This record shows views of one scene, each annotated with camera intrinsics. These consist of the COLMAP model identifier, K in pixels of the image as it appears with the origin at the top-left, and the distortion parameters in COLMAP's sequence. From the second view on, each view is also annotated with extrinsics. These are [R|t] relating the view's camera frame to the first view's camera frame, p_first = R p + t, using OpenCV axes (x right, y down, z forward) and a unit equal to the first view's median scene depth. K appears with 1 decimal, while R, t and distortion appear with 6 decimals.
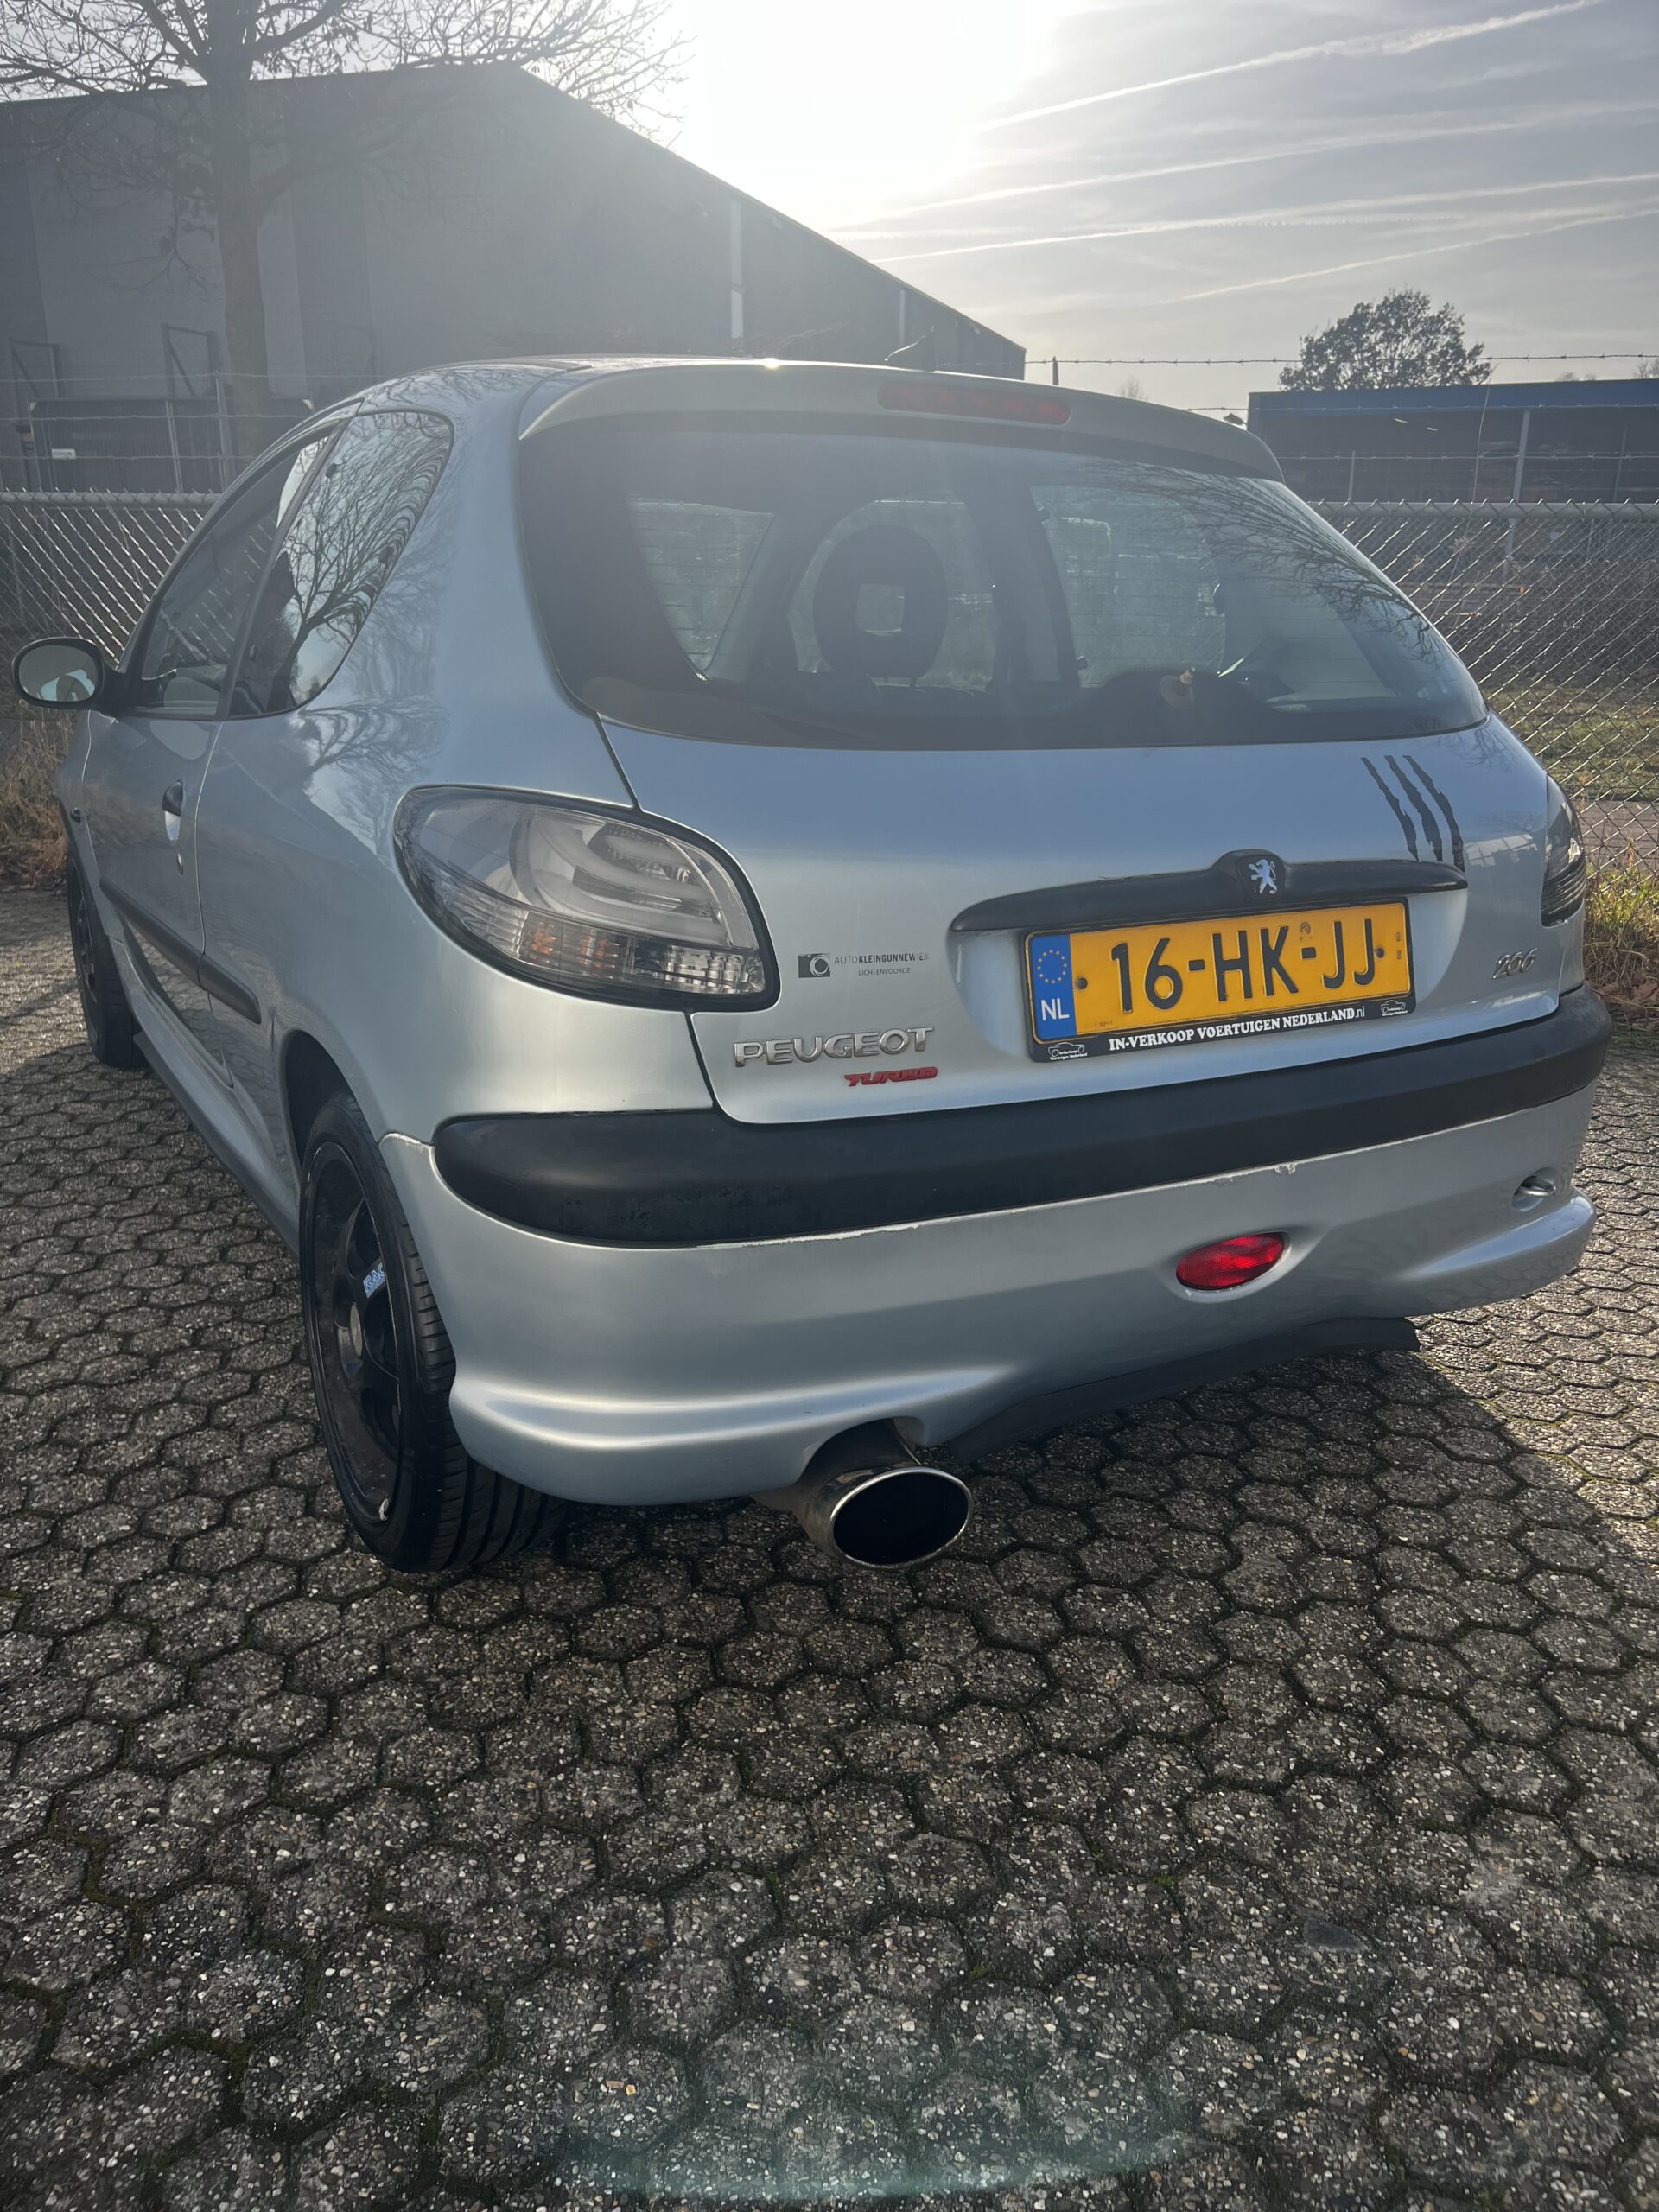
lens RADIAL K [[1677.8, 0, 864.5], [0, 1677.8, 1115.7], [0, 0, 1]] dist [0.022743, -0.028598]
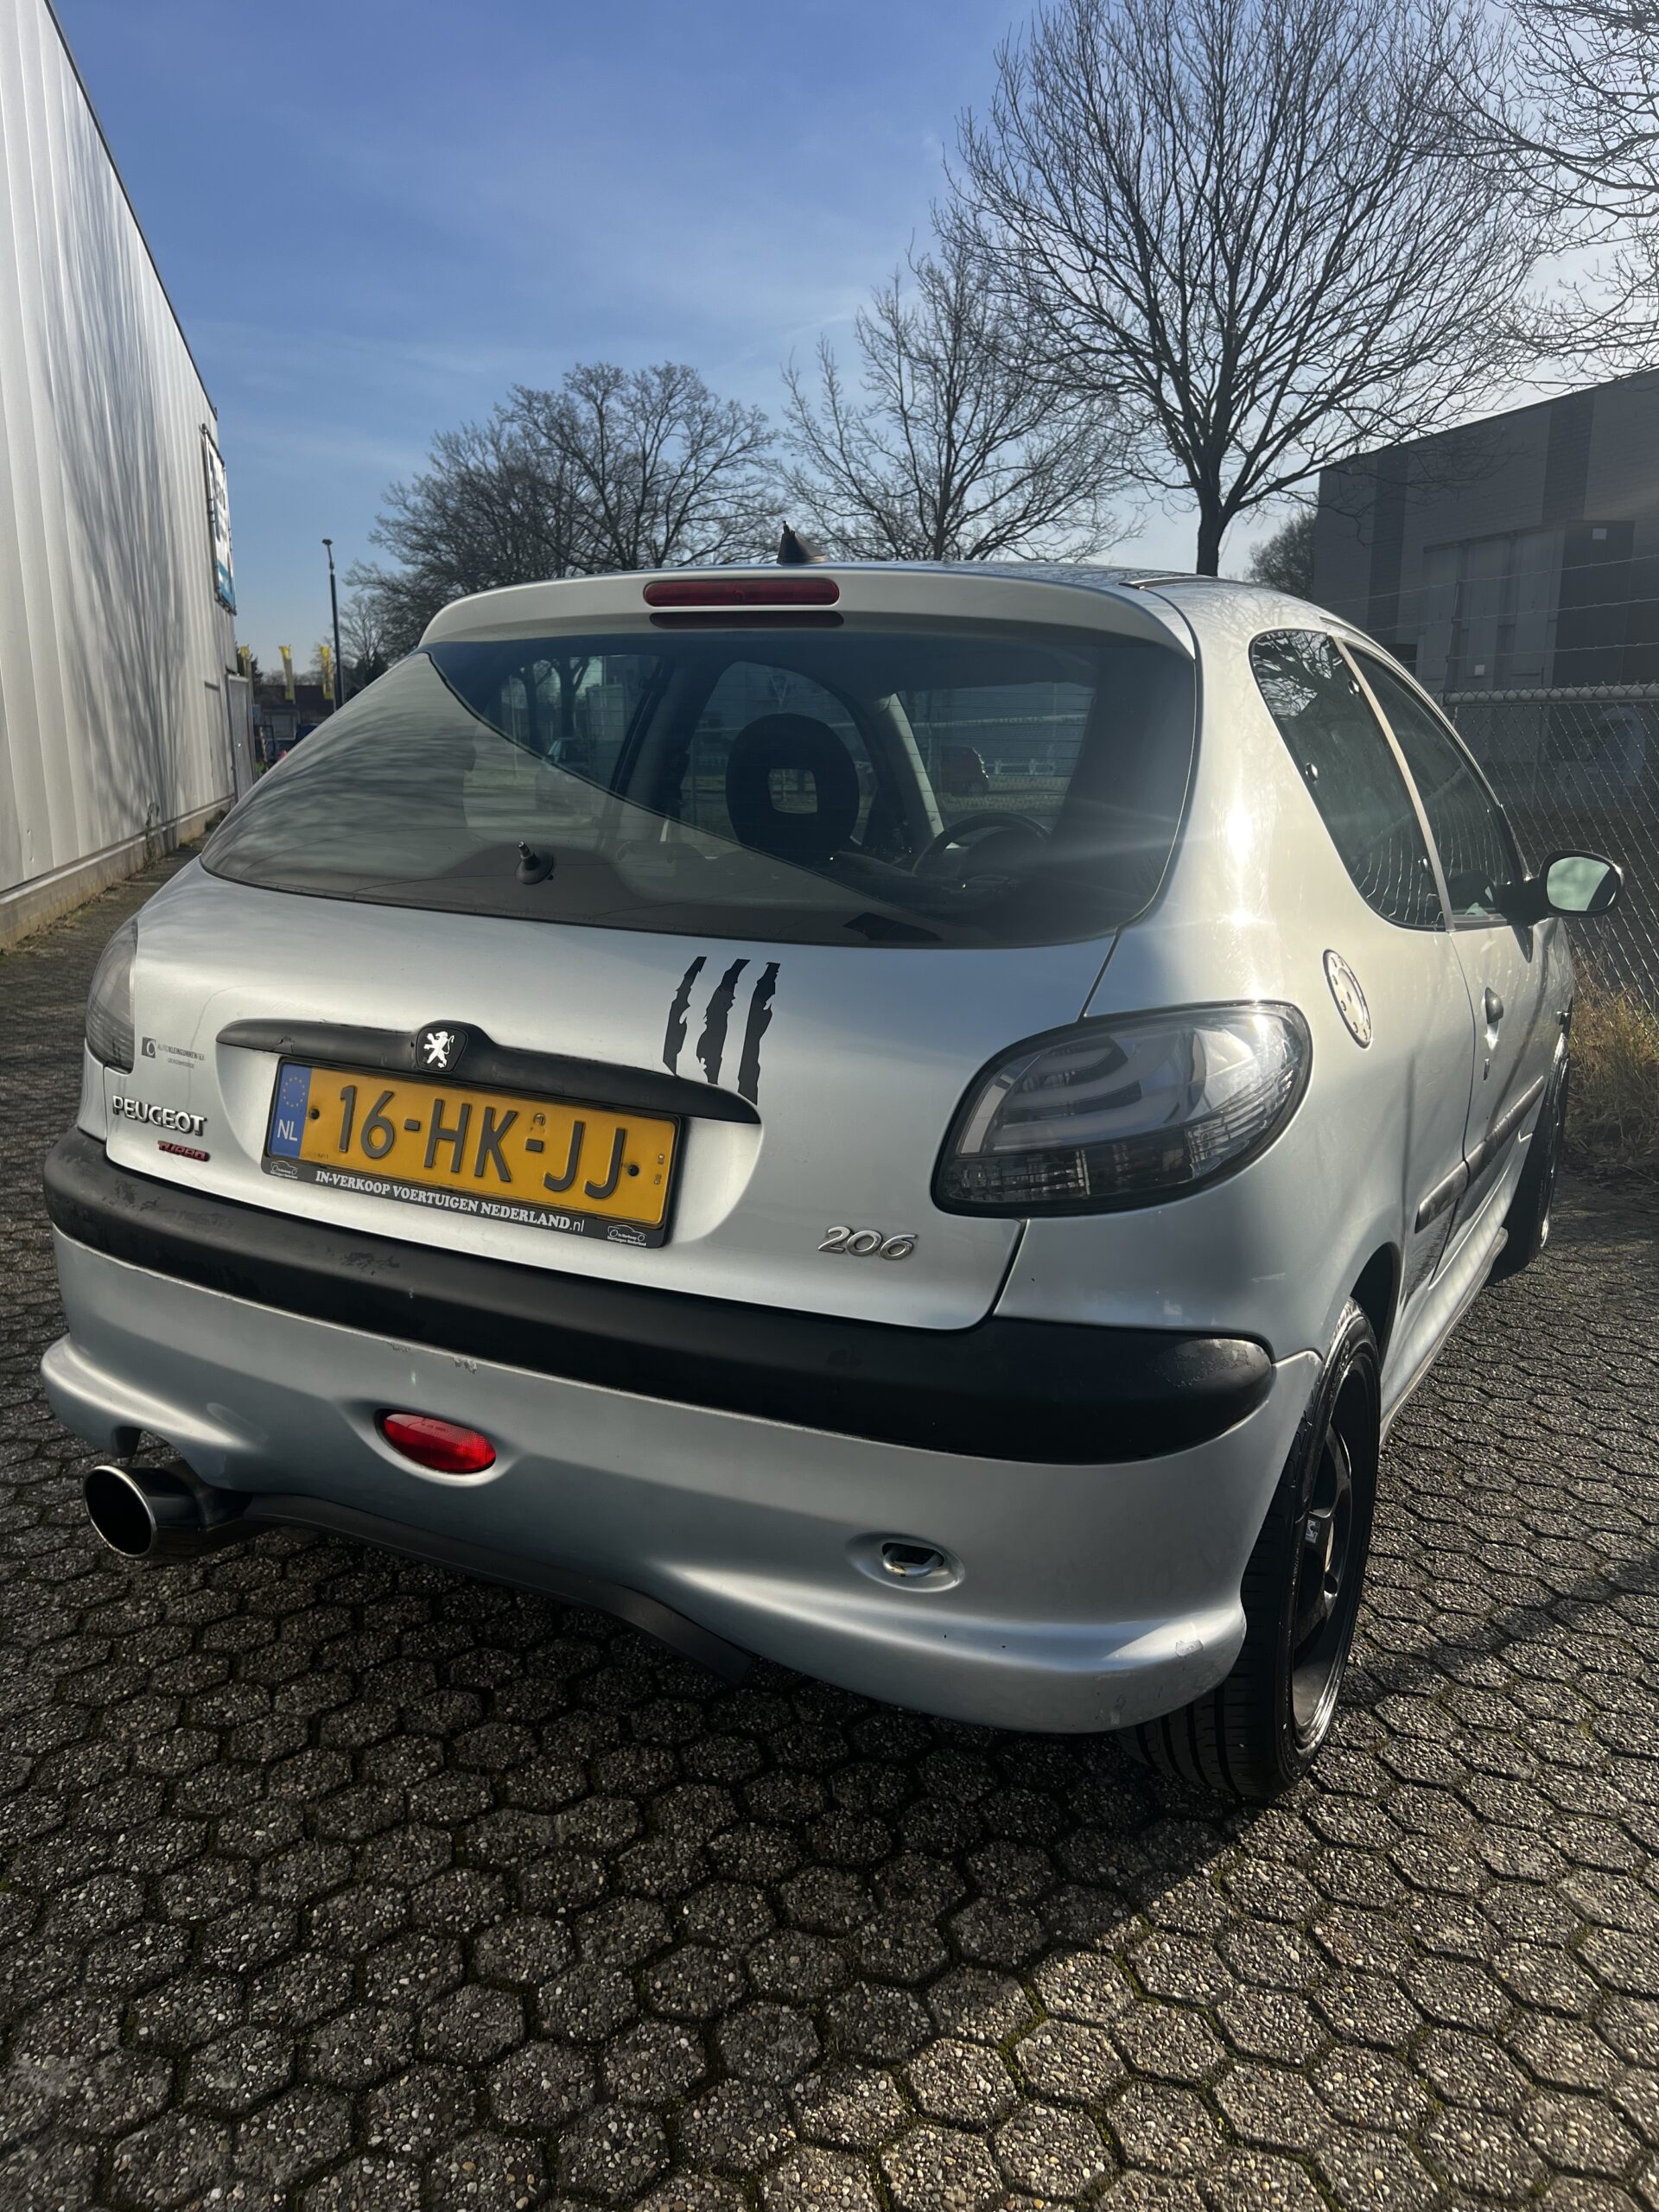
lens RADIAL K [[1677.8, 0, 818.6], [0, 1677.8, 1108.4], [0, 0, 1]] dist [0.022743, -0.028598]
pose [[0.521755, 0.167301, -0.836530, 1.134221], [-0.263917, 0.964133, 0.028212, -0.186916], [0.811246, 0.206055, 0.547195, 0.625135]]
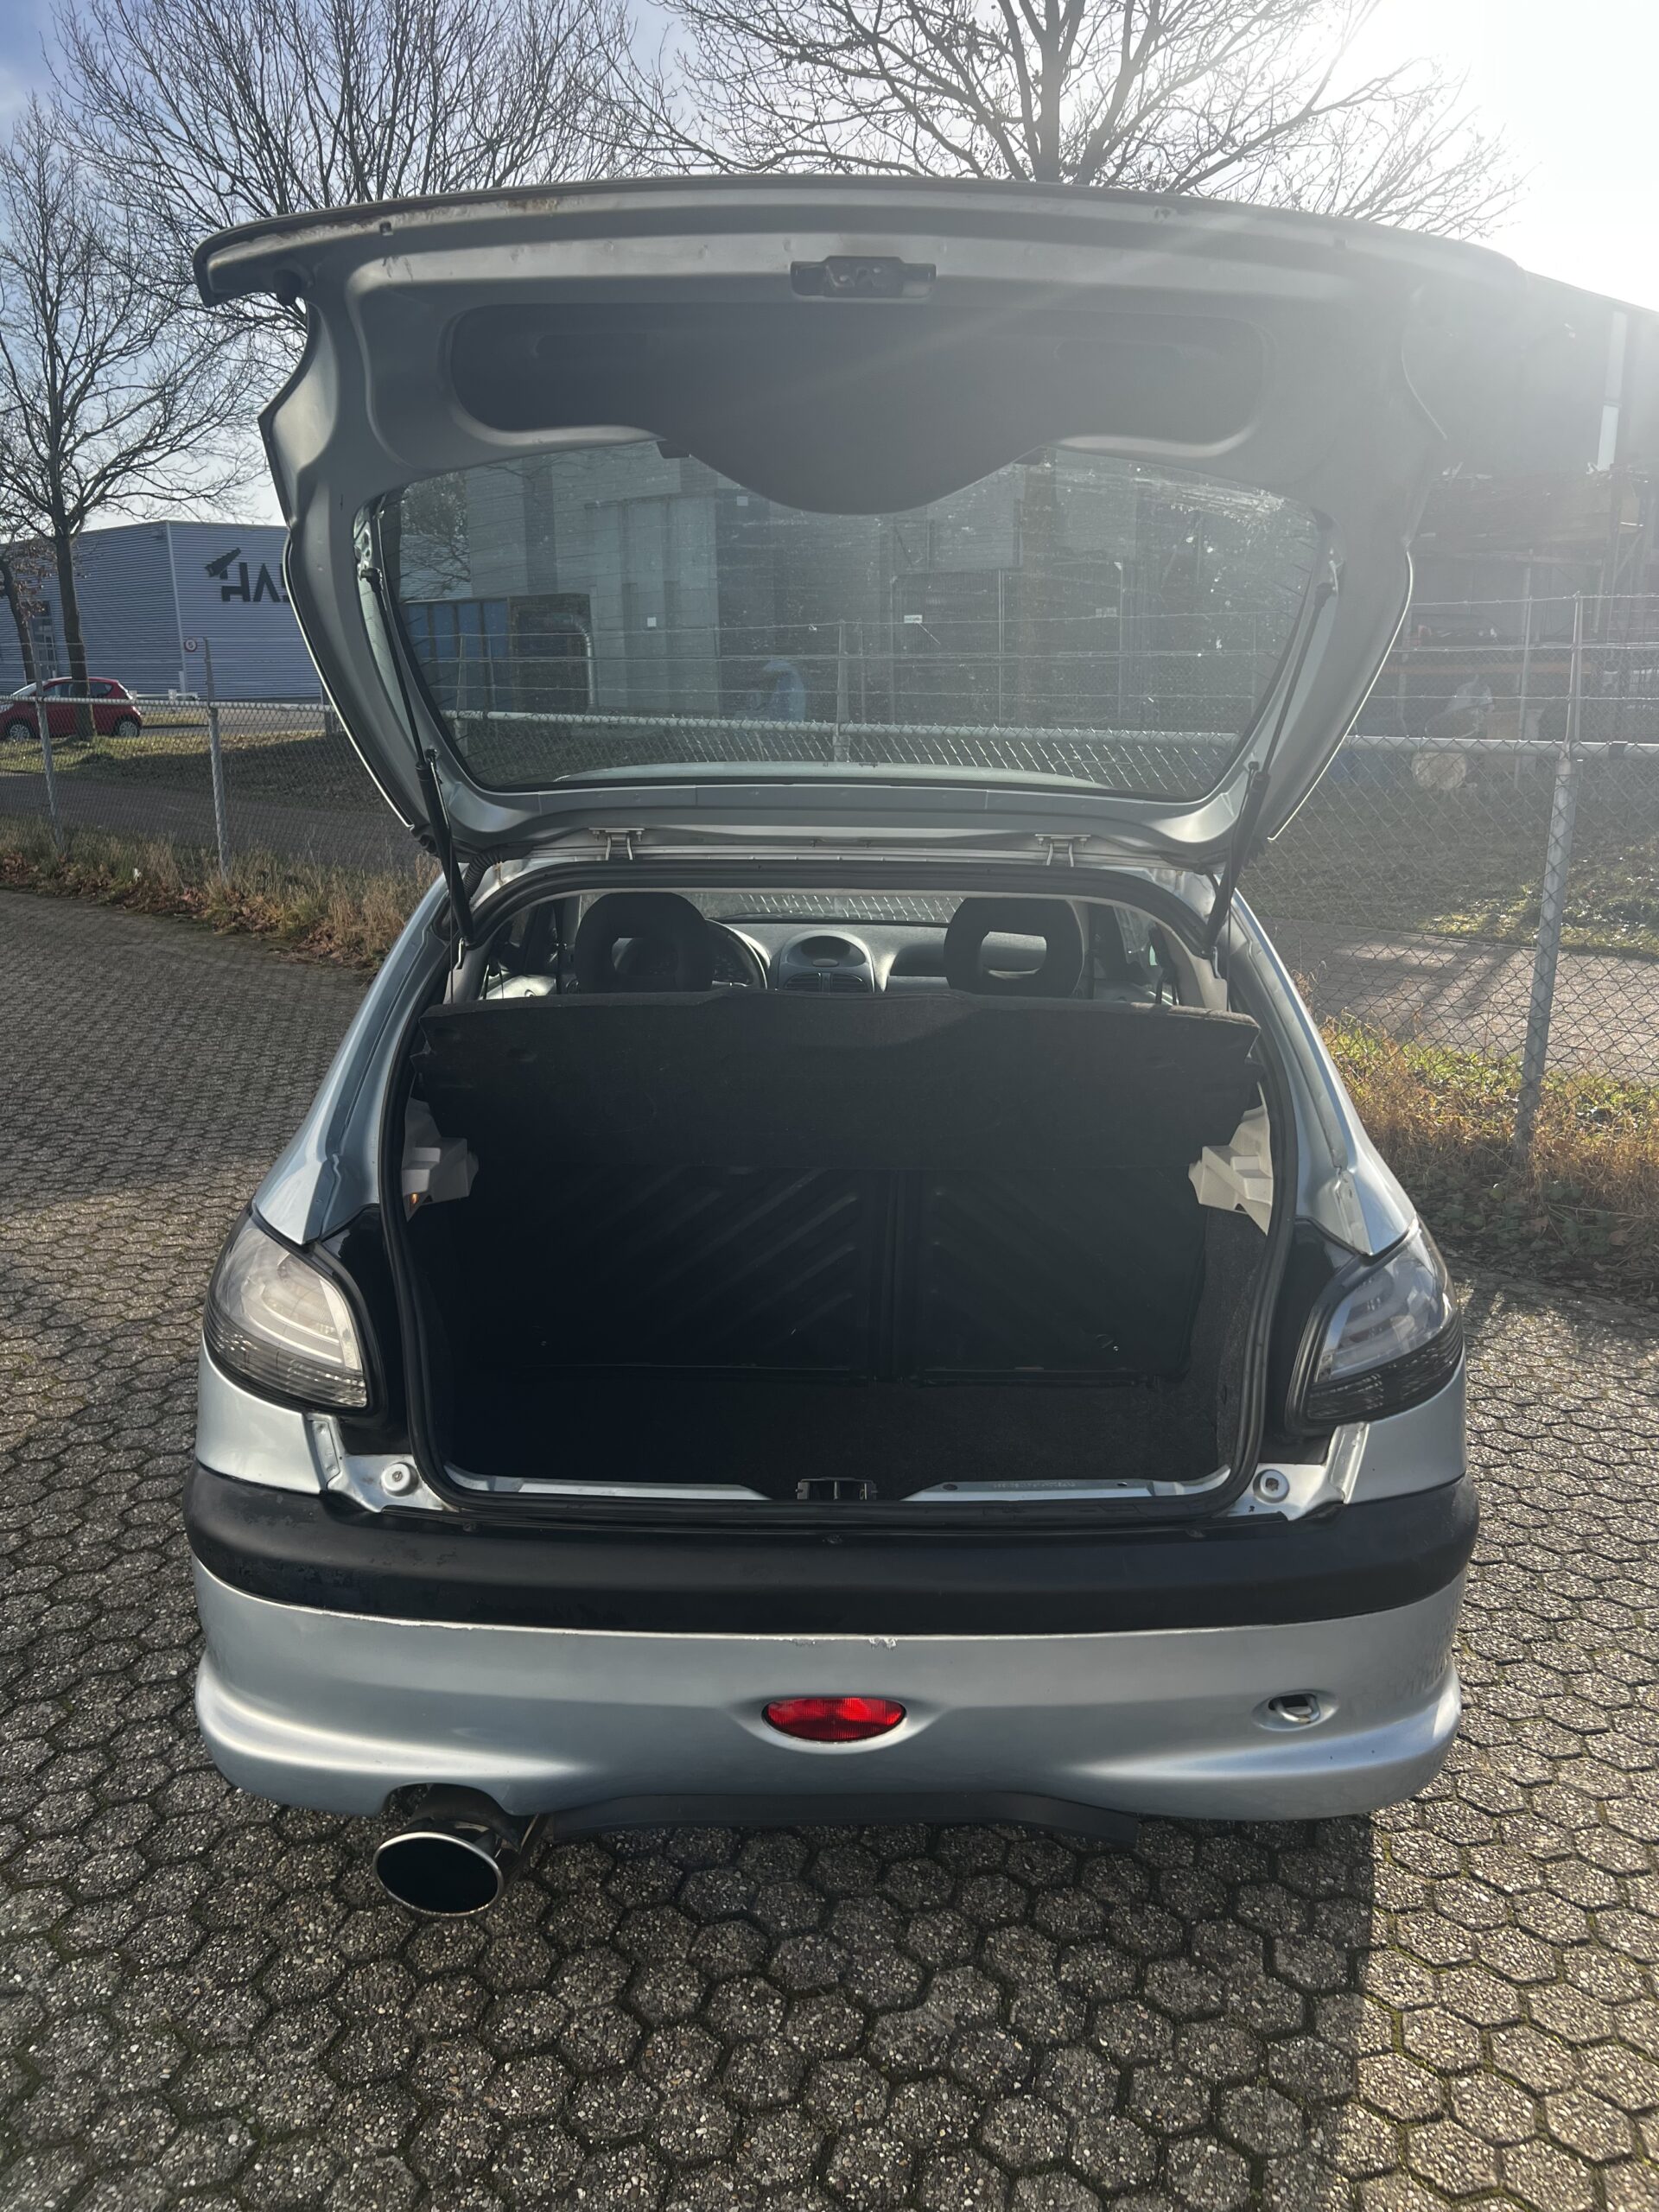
lens RADIAL K [[1677.8, 0, 829.8], [0, 1677.8, 1110.0], [0, 0, 1]] dist [0.022743, -0.028598]
pose [[0.868652, 0.103945, -0.484396, 0.695813], [-0.133883, 0.990615, -0.027515, -0.261190], [0.476989, 0.088754, 0.874416, 0.060163]]
